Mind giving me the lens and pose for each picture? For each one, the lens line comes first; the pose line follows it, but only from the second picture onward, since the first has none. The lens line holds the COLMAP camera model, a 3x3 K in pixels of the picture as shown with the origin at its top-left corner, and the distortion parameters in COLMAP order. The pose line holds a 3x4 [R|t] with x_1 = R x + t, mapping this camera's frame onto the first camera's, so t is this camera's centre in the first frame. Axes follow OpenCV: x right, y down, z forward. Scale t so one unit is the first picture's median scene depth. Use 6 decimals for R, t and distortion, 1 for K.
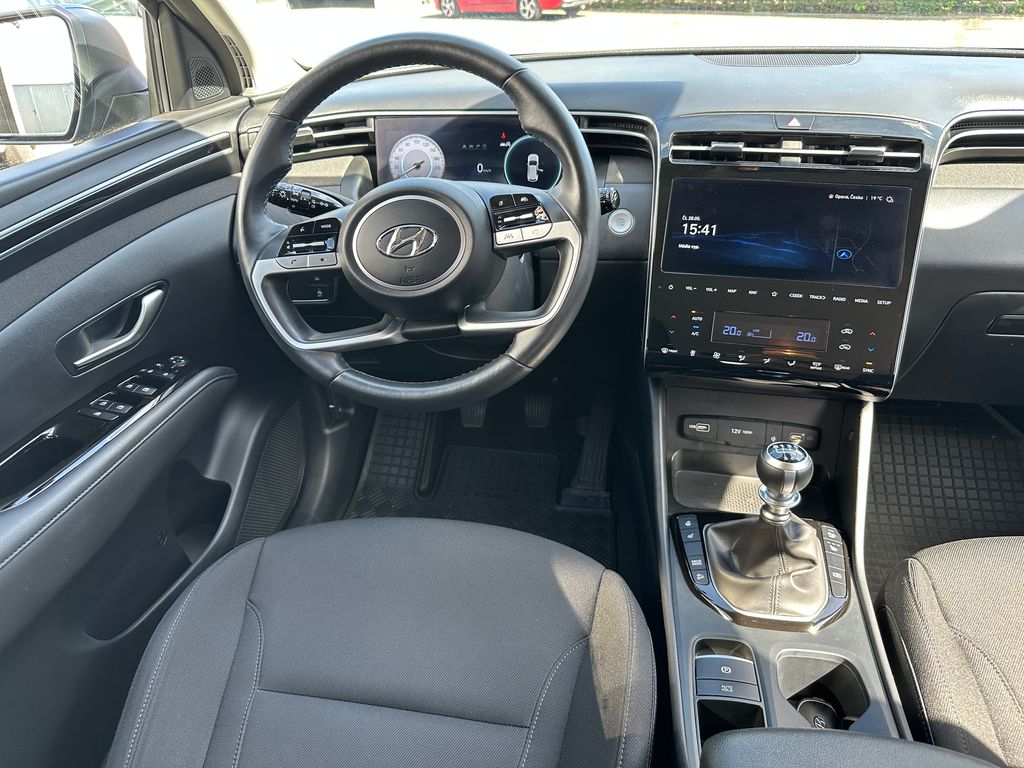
lens RADIAL K [[716.4, 0, 514.6], [0, 716.4, 388.8], [0, 0, 1]] dist [0.040429, -0.066765]
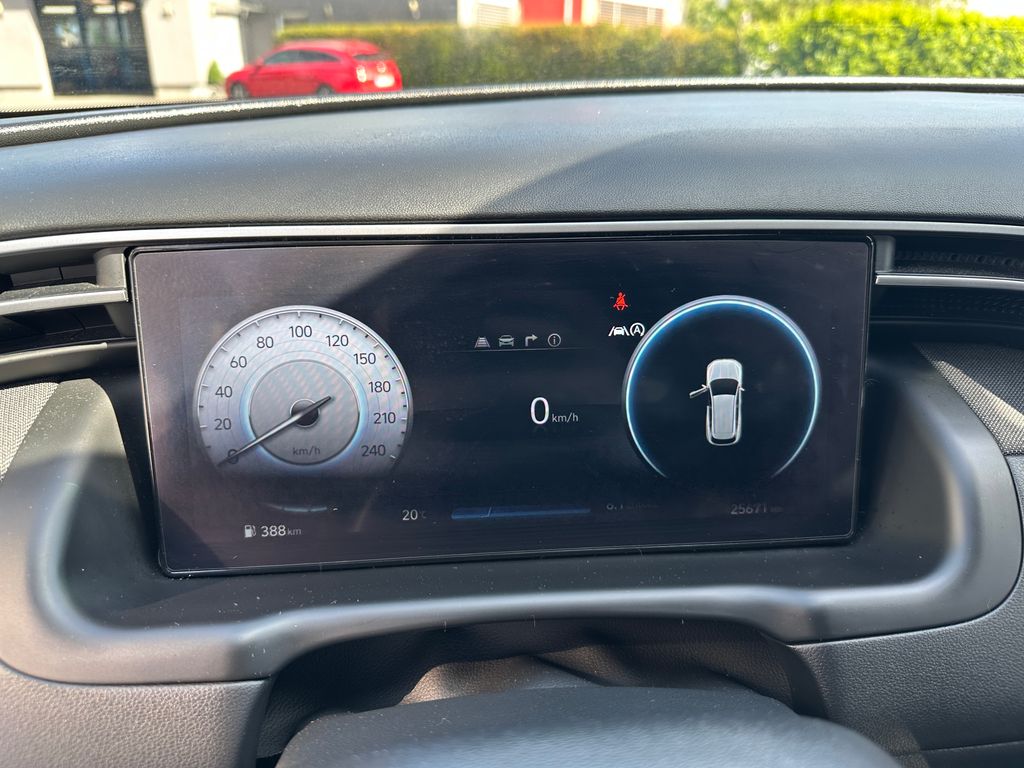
lens RADIAL K [[713.4, 0, 512.3], [0, 713.4, 366.3], [0, 0, 1]] dist [-0.033056, -0.002953]
pose [[0.961946, -0.068114, 0.264615, -0.155791], [0.105469, 0.985939, -0.129620, -0.341746], [-0.252065, 0.152596, 0.955603, 0.863989]]
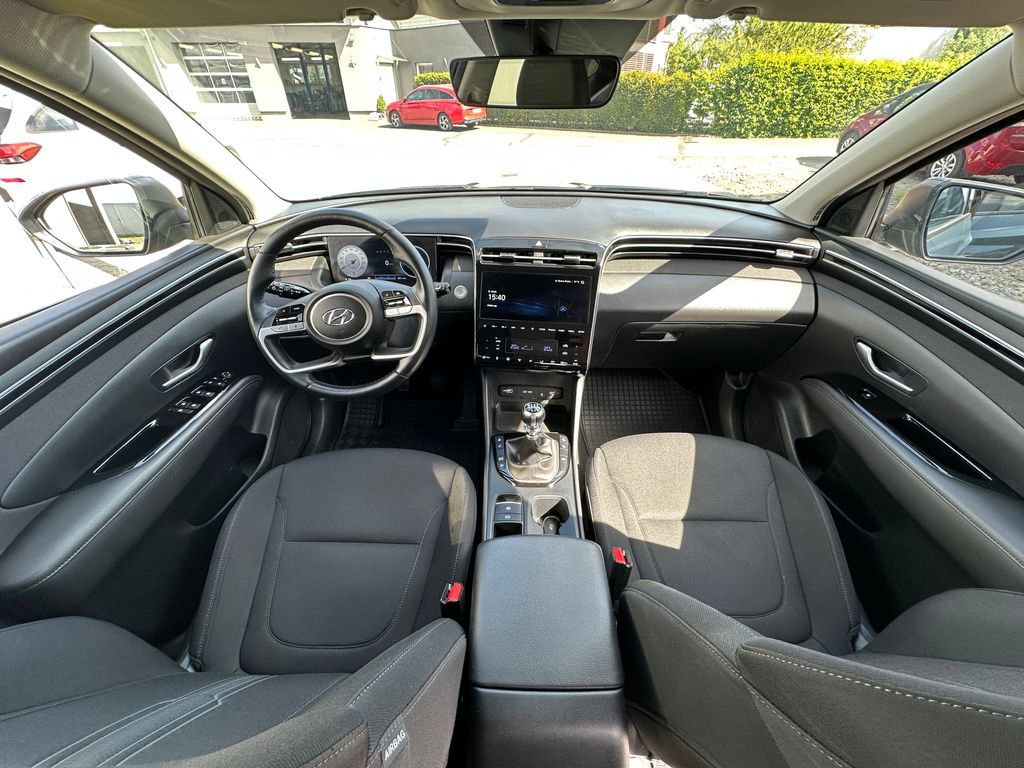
lens RADIAL K [[403.4, 0, 512.0], [0, 403.4, 384.0], [0, 0, 1]] dist [0.001039, 0.000444]
pose [[0.988367, -0.063336, 0.138270, 0.131309], [0.050347, 0.994156, 0.095498, -0.087419], [-0.143511, -0.087425, 0.985780, -0.152853]]
